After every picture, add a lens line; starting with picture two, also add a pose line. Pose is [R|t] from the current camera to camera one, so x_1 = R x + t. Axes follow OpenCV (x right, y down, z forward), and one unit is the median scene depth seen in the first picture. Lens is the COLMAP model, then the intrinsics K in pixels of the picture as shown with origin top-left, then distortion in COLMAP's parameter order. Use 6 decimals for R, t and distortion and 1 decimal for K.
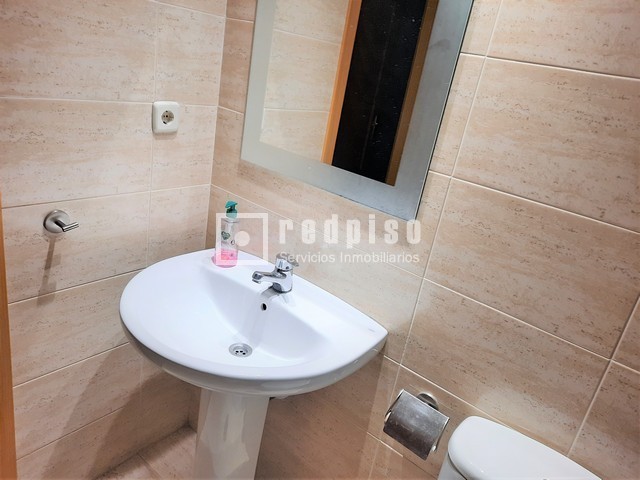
lens RADIAL K [[469.5, 0, 319.3], [0, 469.5, 239.6], [0, 0, 1]] dist [0.057148, -0.038329]
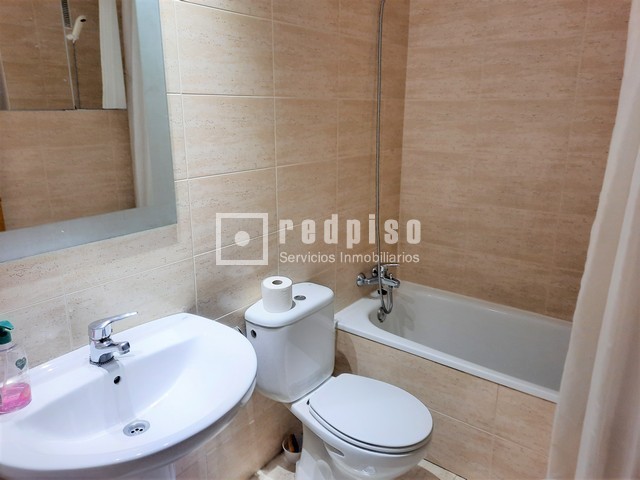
lens RADIAL K [[469.5, 0, 316.2], [0, 469.5, 234.8], [0, 0, 1]] dist [0.057148, -0.038329]
pose [[-0.001732, -0.432241, 0.901756, -1.132113], [0.352241, 0.843699, 0.405089, -0.460780], [-0.935908, 0.318338, 0.150792, 0.532847]]
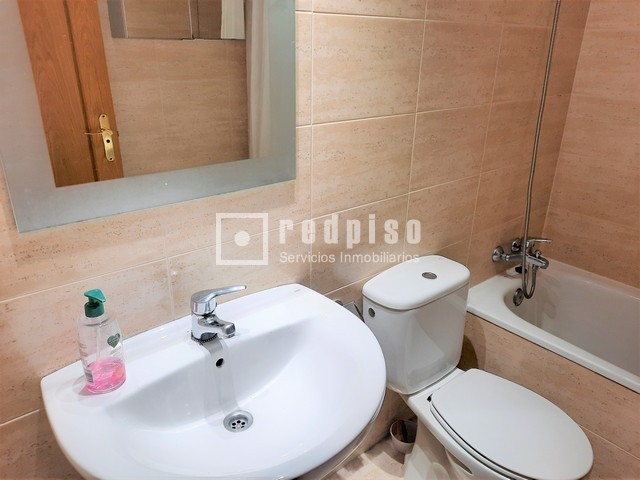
lens RADIAL K [[469.5, 0, 323.9], [0, 469.5, 236.4], [0, 0, 1]] dist [0.057148, -0.038329]
pose [[0.209909, -0.526549, 0.823823, -0.841815], [0.365677, 0.823724, 0.433312, -0.423086], [-0.906763, 0.210297, 0.365453, 0.675000]]
